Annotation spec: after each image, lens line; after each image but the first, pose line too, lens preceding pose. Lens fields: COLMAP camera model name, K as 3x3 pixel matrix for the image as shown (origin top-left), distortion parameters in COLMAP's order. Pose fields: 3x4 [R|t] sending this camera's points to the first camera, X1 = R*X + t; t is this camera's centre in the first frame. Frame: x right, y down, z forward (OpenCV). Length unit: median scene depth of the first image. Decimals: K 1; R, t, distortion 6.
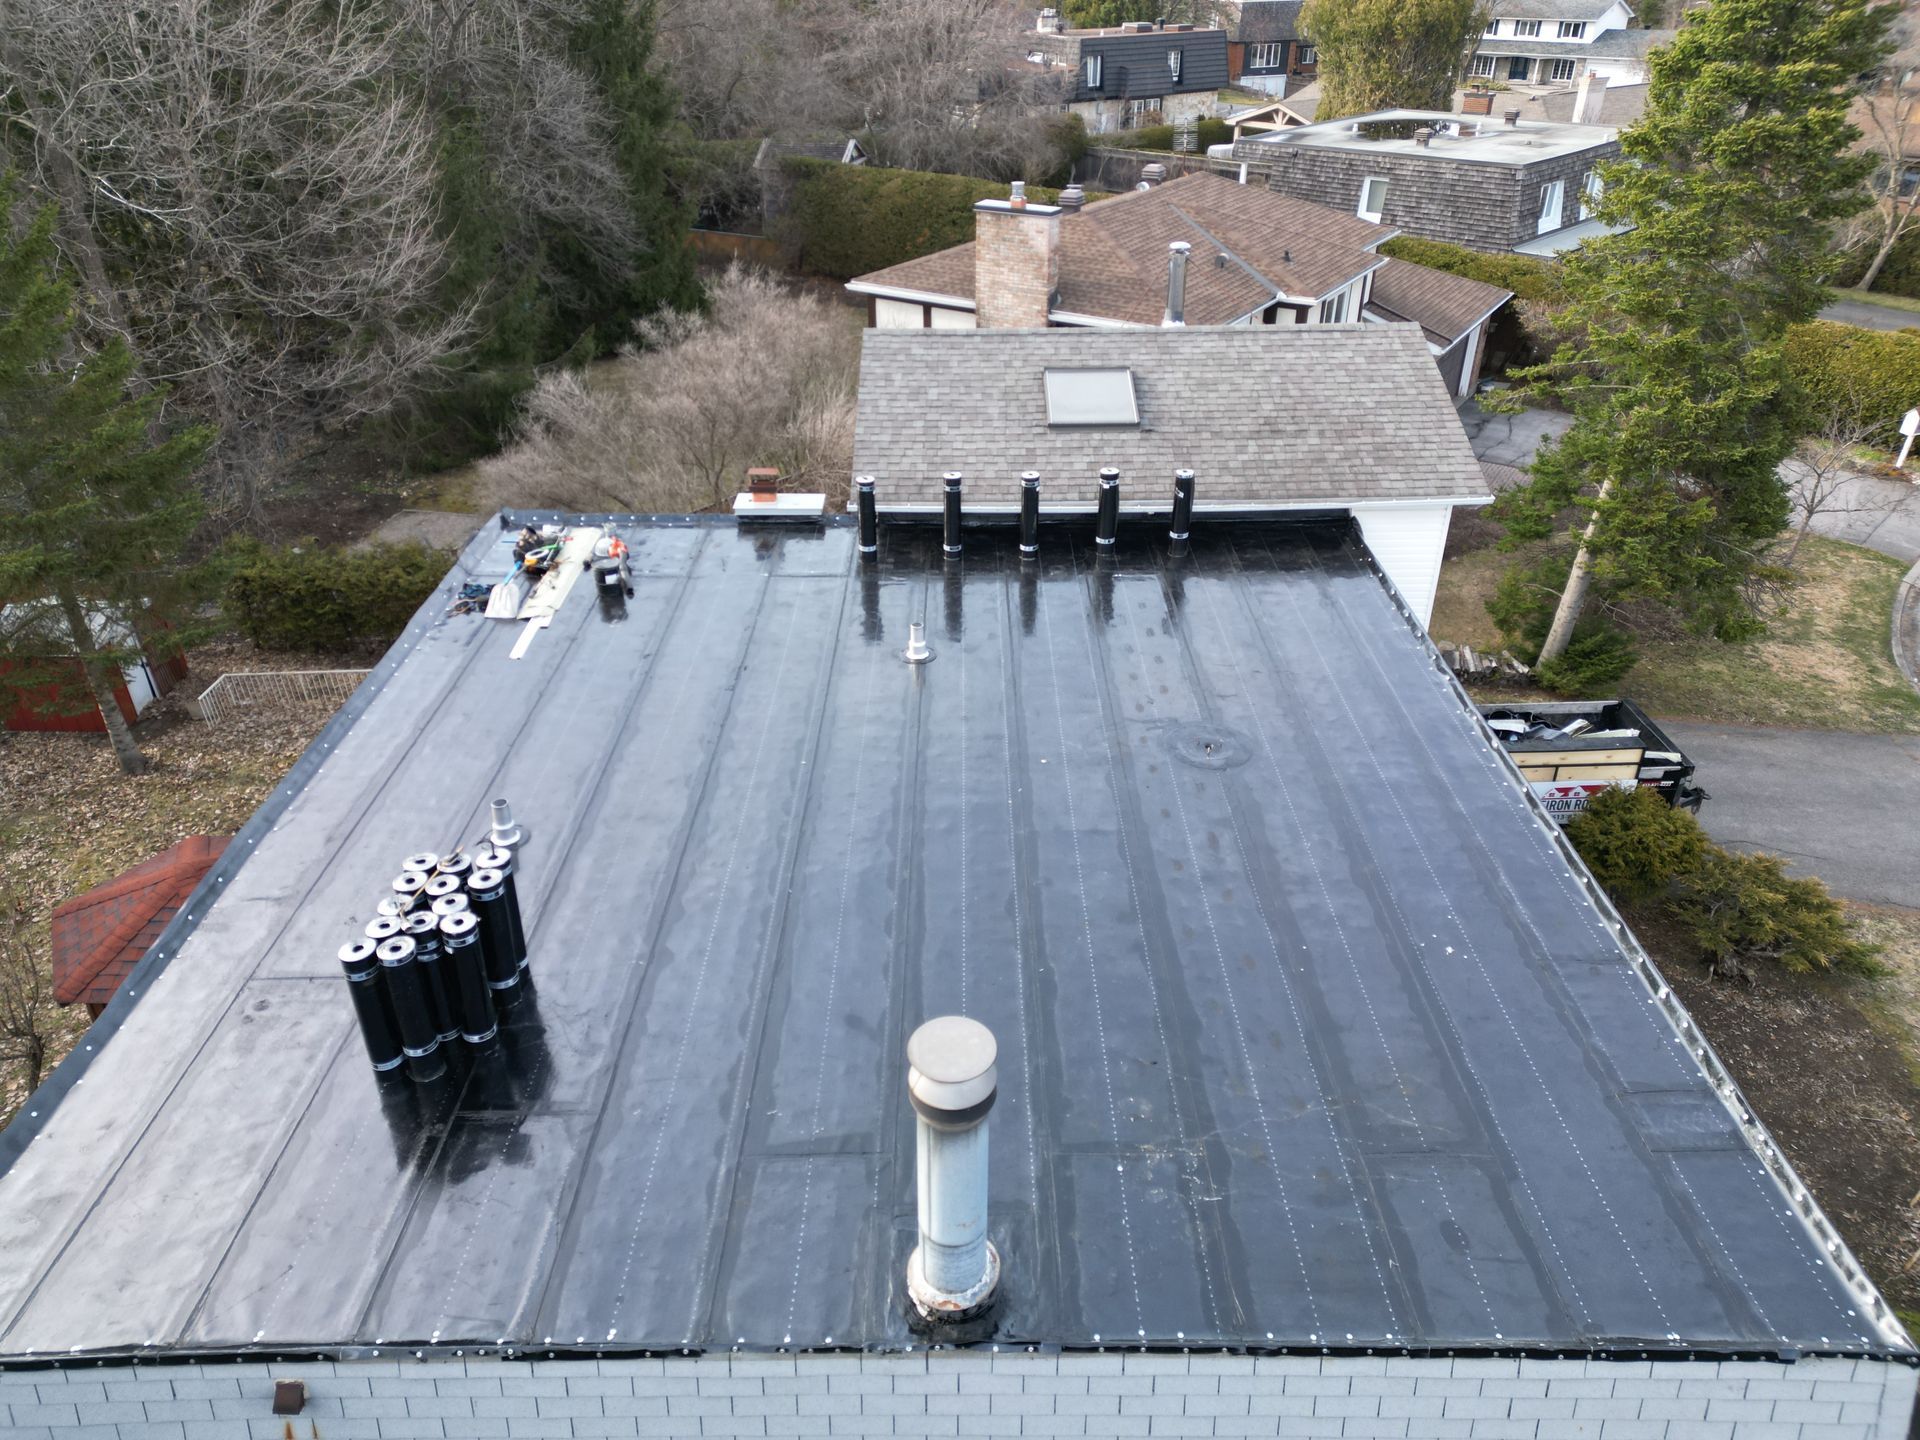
lens RADIAL K [[1317.2, 0, 925.4], [0, 1317.2, 772.1], [0, 0, 1]] dist [0.066902, -0.051748]
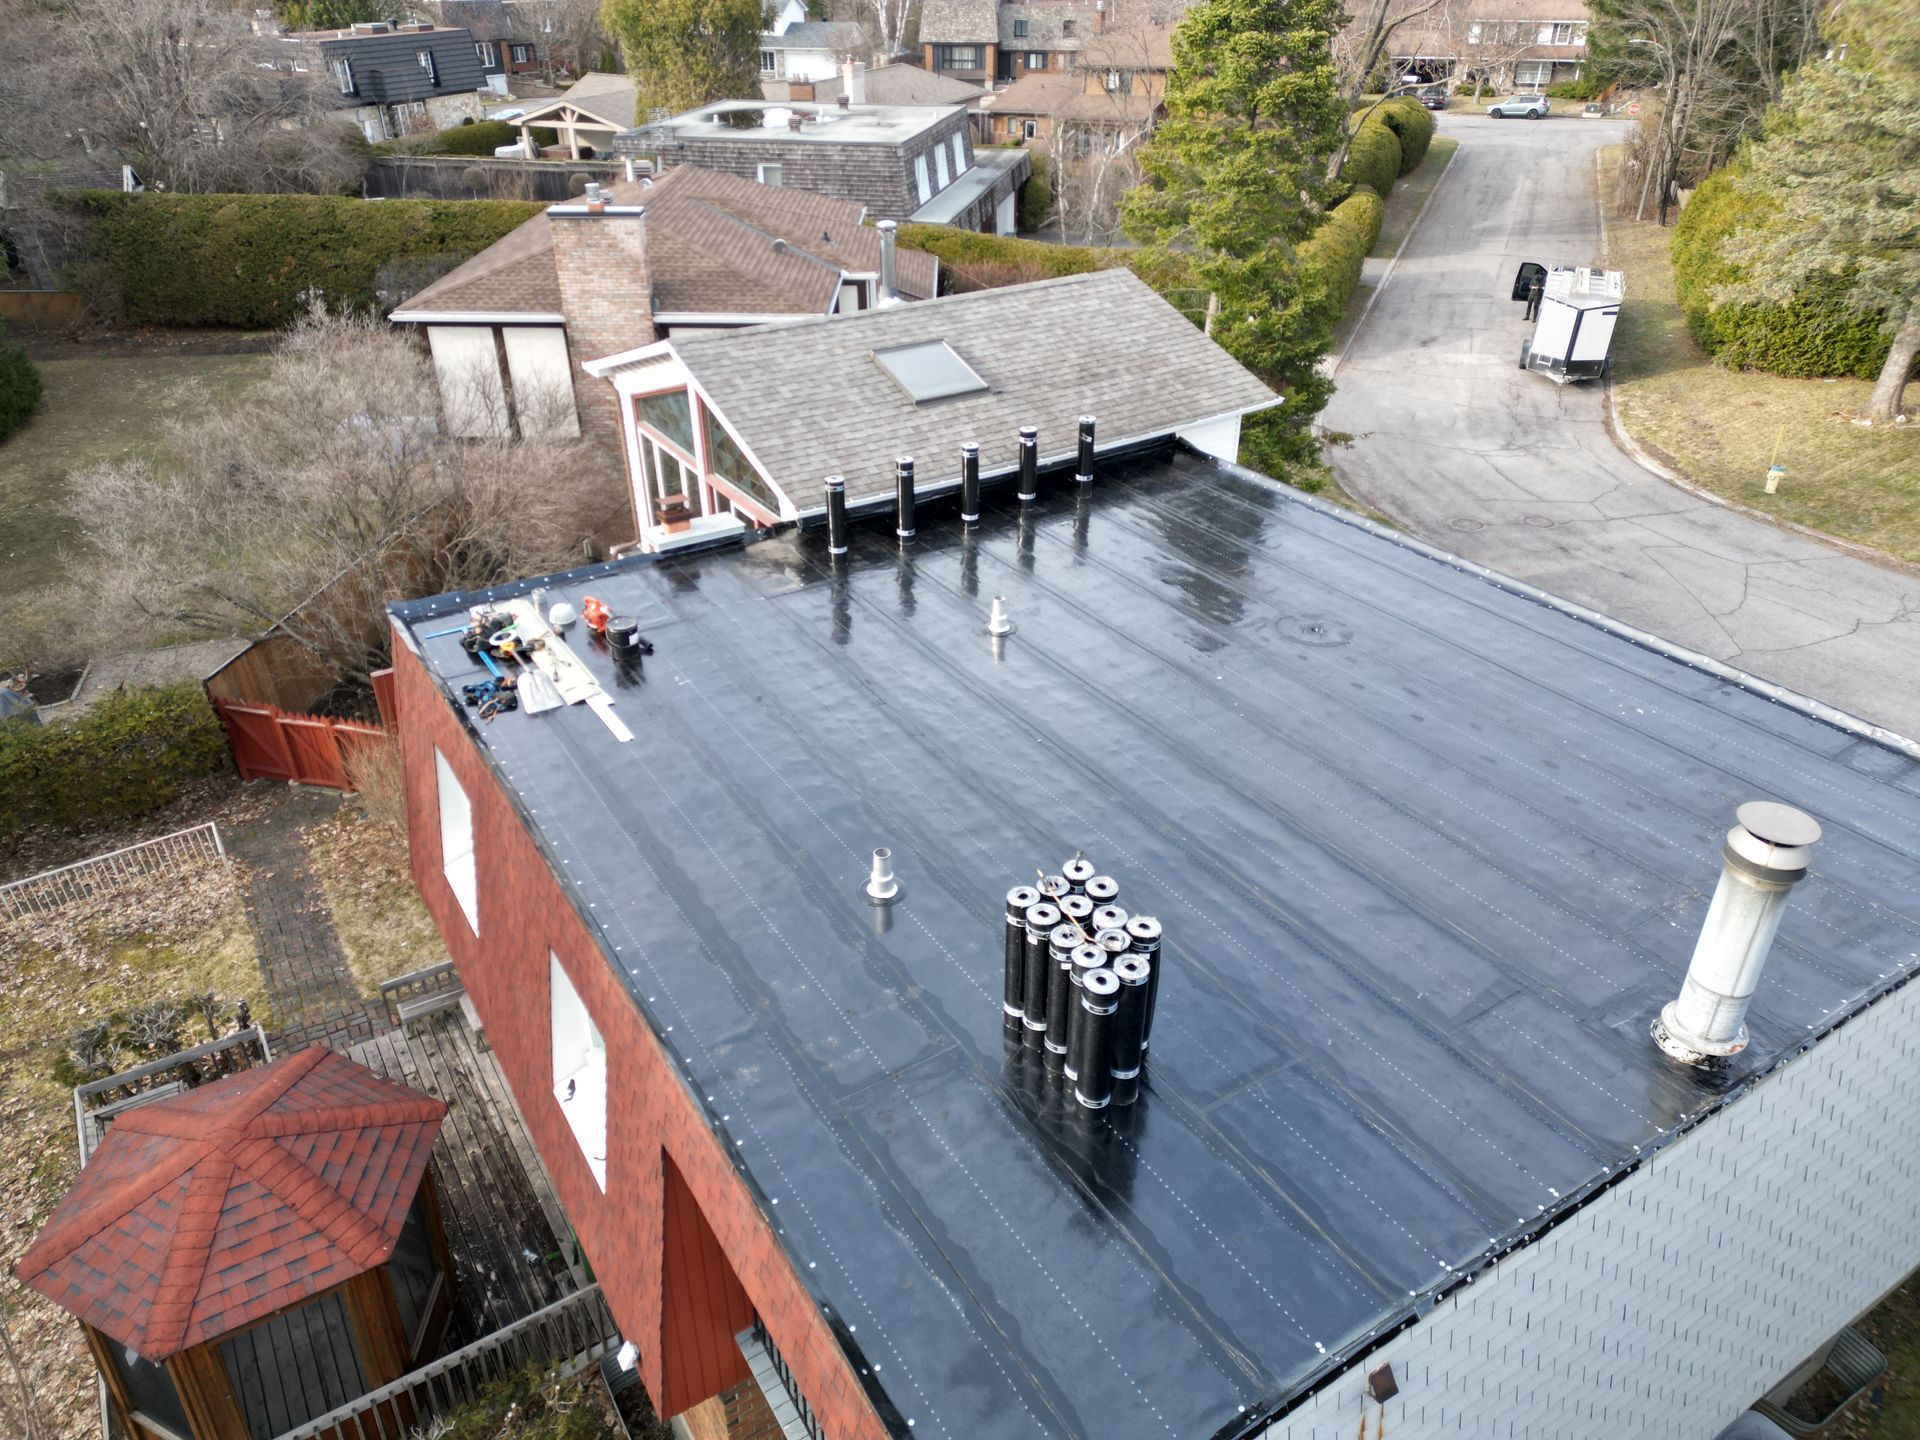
lens RADIAL K [[1350.9, 0, 960.0], [0, 1350.9, 757.8], [0, 0, 1]] dist [0.082261, -0.074461]
pose [[0.832624, -0.284852, 0.474971, -0.423620], [0.293982, 0.954118, 0.056860, -0.047124], [-0.469375, 0.092290, 0.878163, 0.085449]]
